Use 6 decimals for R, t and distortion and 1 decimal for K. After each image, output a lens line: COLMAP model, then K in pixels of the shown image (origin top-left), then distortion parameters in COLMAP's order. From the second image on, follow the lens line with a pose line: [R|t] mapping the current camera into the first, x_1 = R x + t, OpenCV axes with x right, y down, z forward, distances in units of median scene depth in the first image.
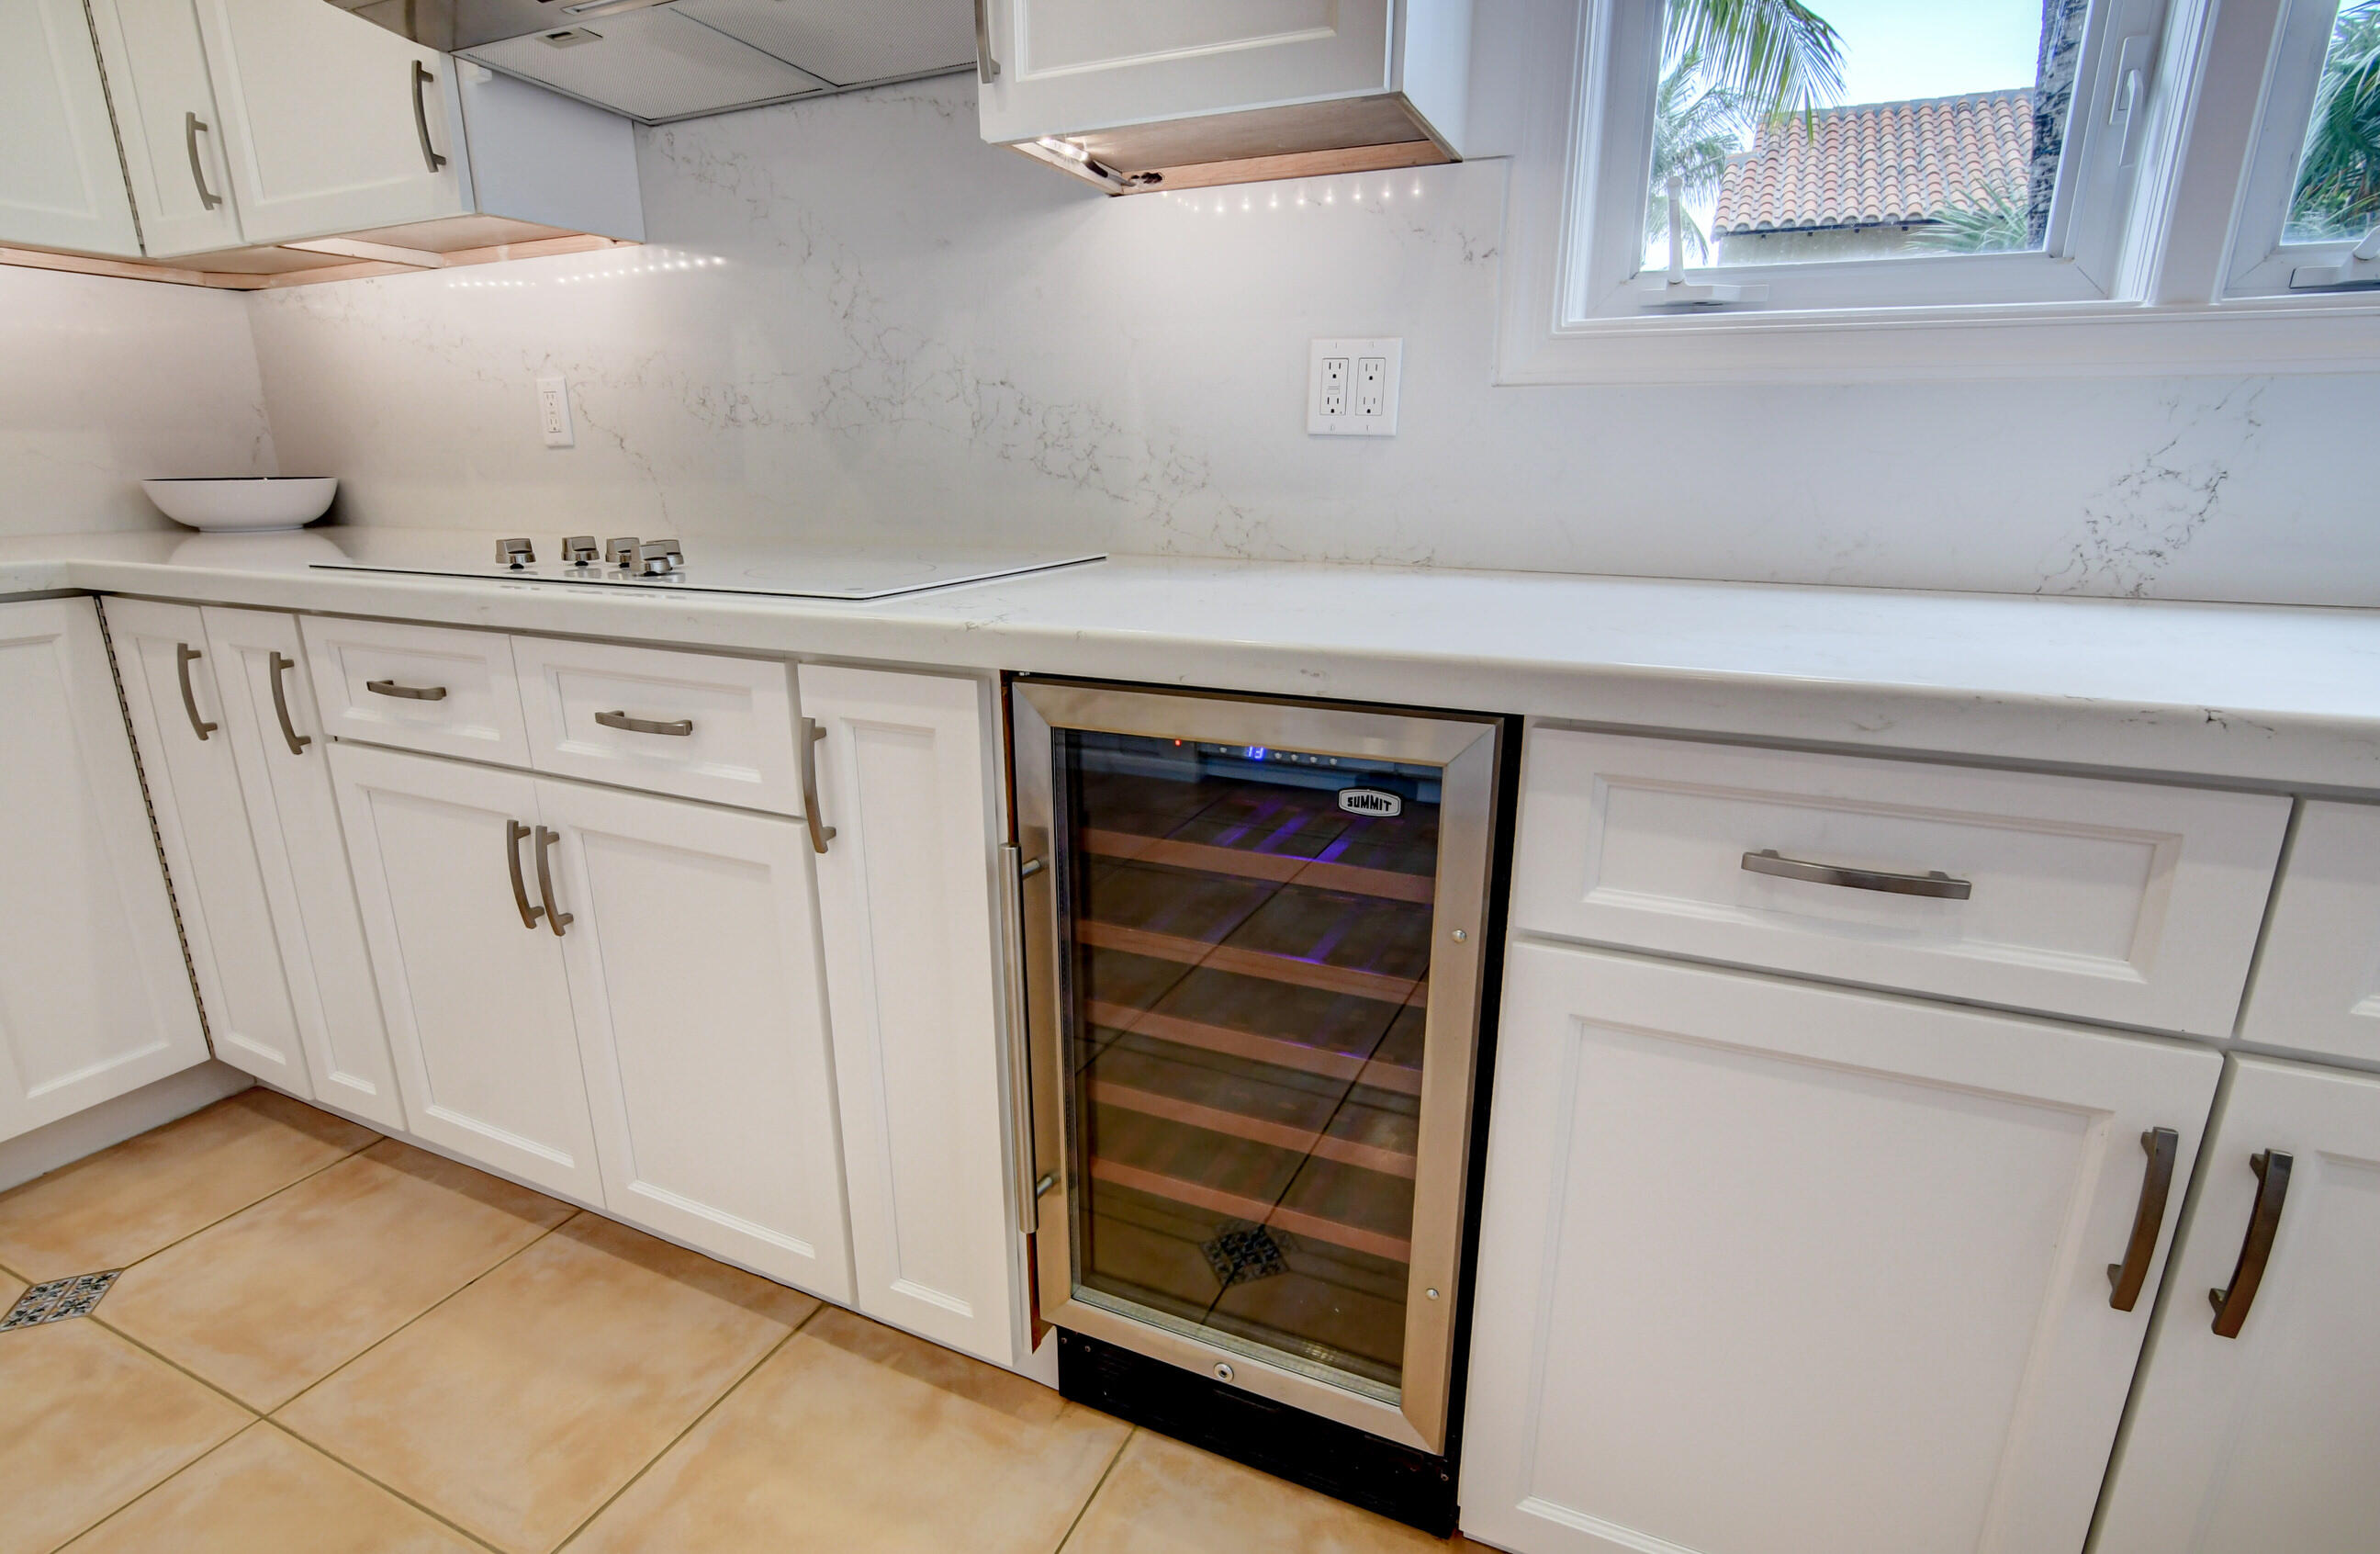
lens RADIAL K [[1158.2, 0, 1181.6], [0, 1158.2, 801.7], [0, 0, 1]] dist [-0.016467, 0.000918]
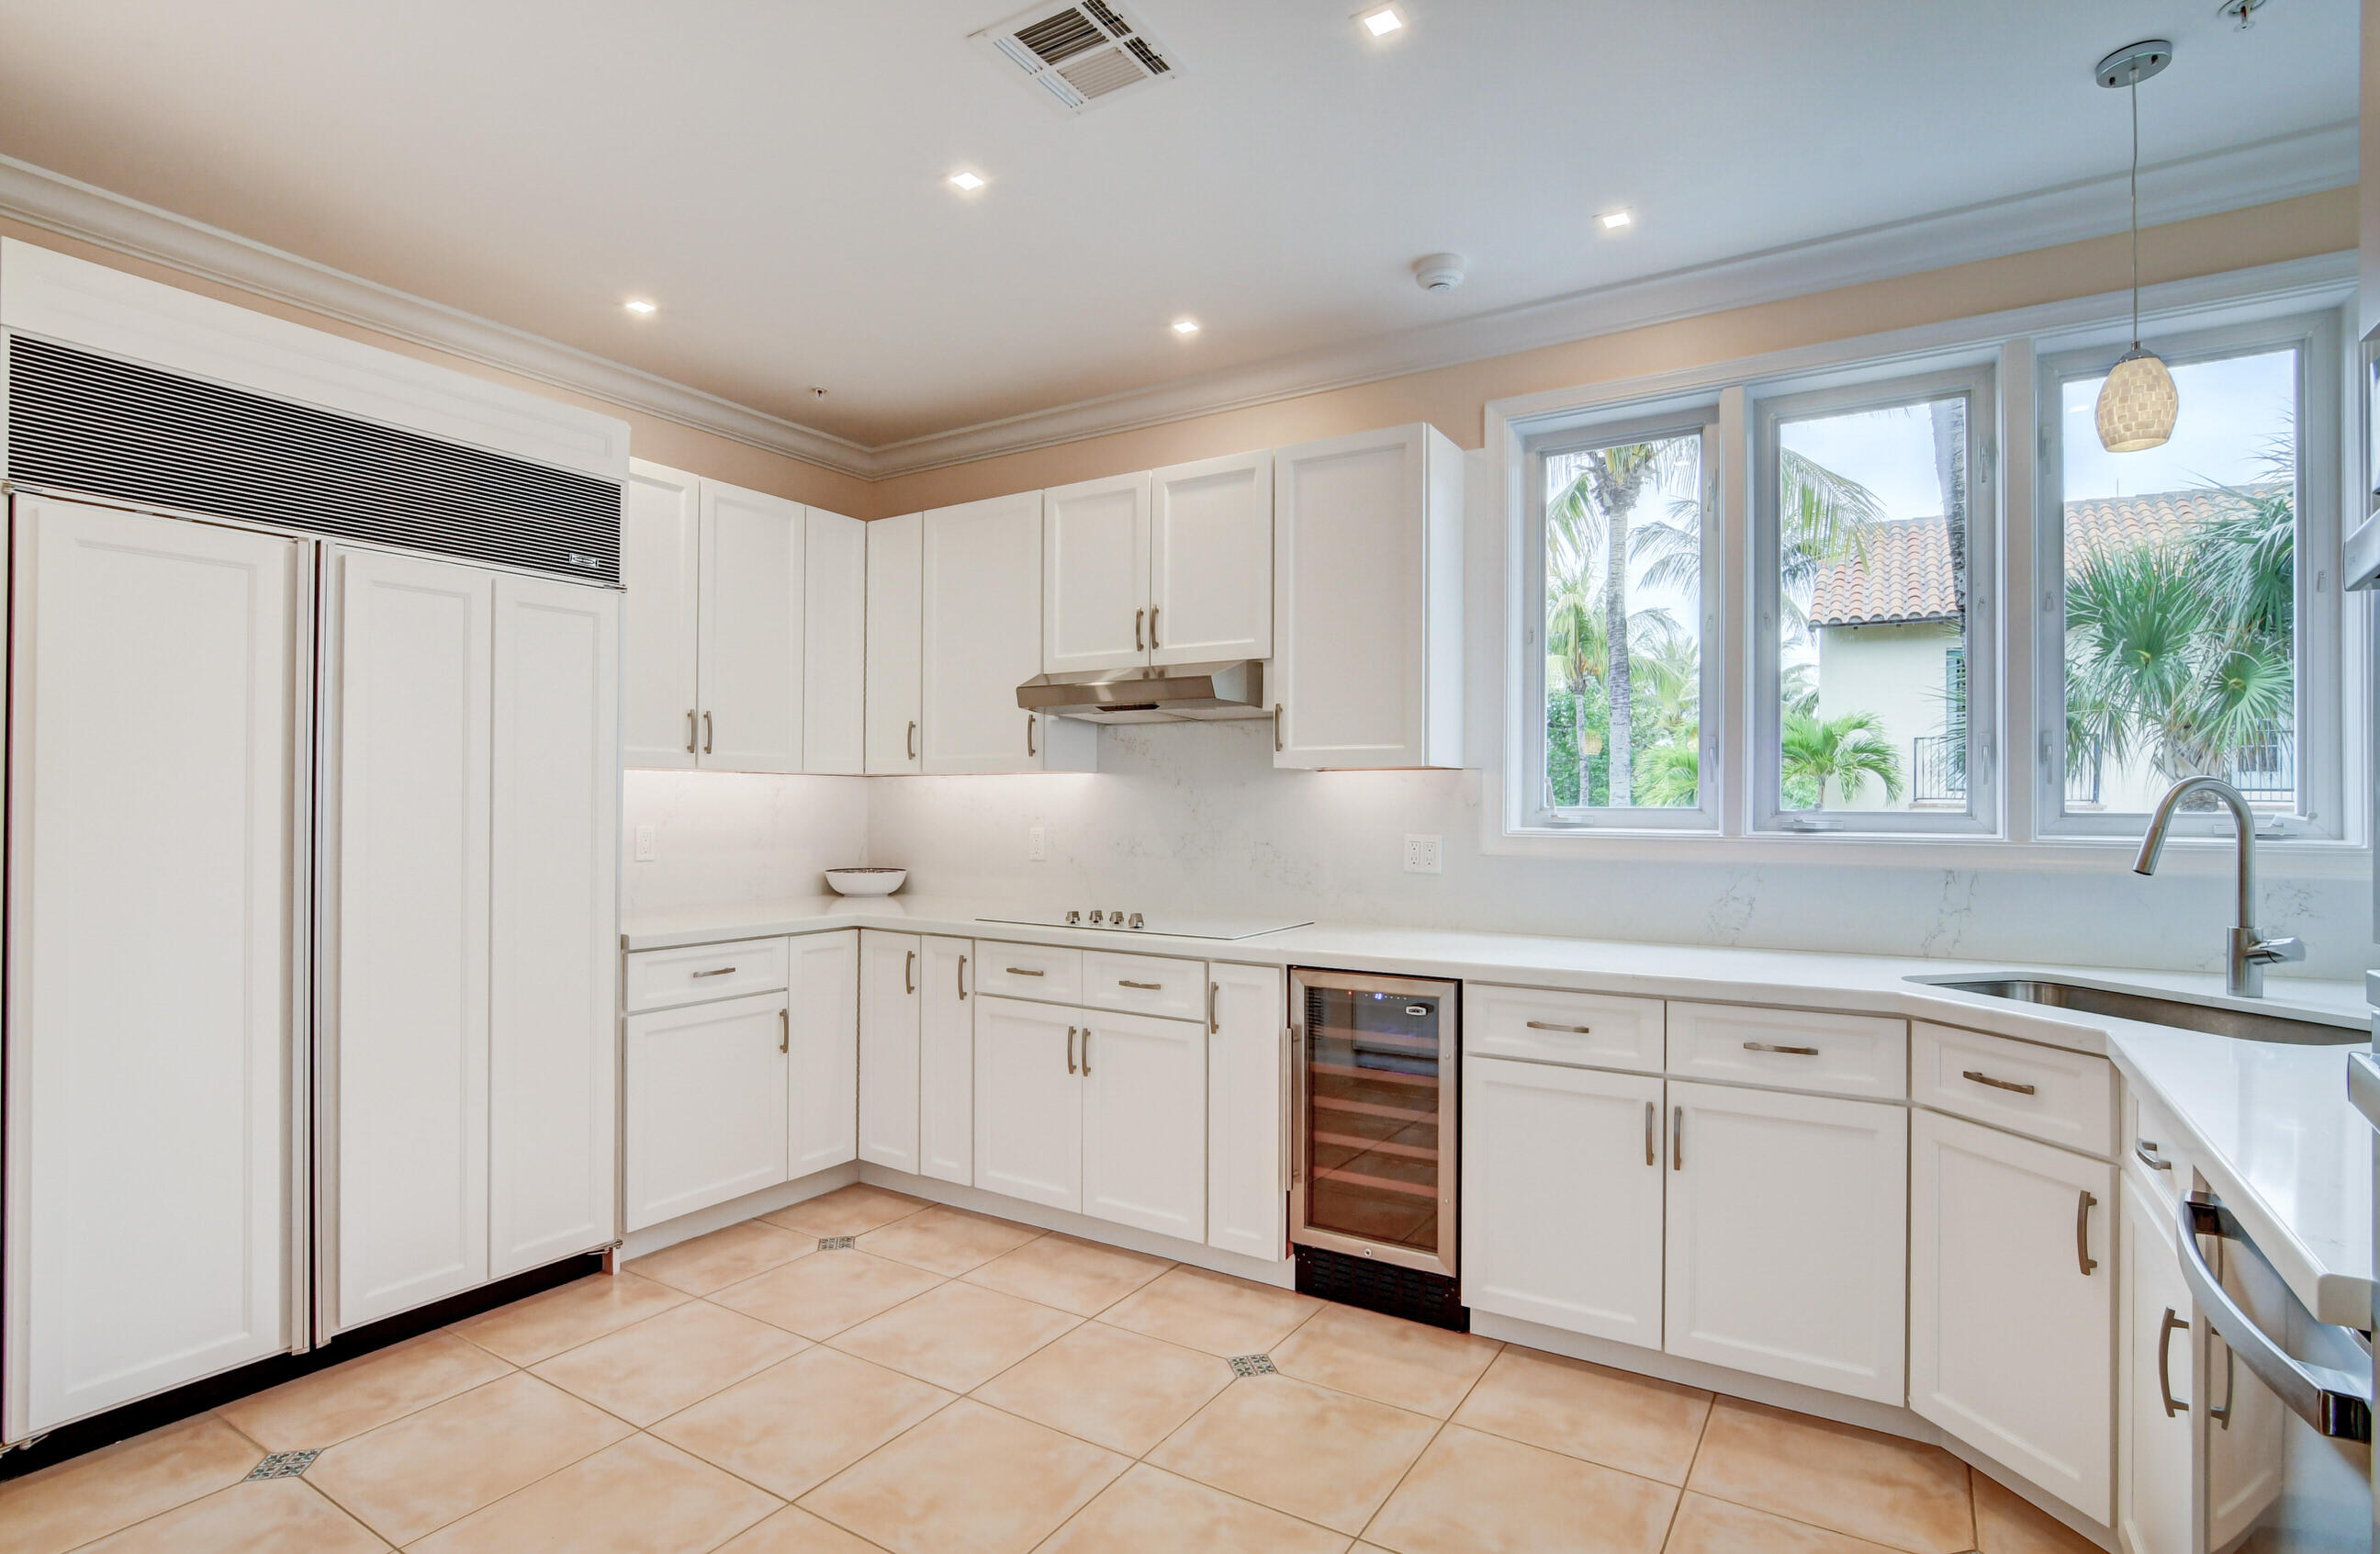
lens RADIAL K [[1158.2, 0, 1181.6], [0, 1158.2, 801.7], [0, 0, 1]] dist [-0.016467, 0.000918]
pose [[0.991575, 0.002800, -0.129504, -0.035569], [-0.039820, 0.957944, -0.284181, 0.246969], [0.123262, 0.286943, 0.949984, -1.421353]]
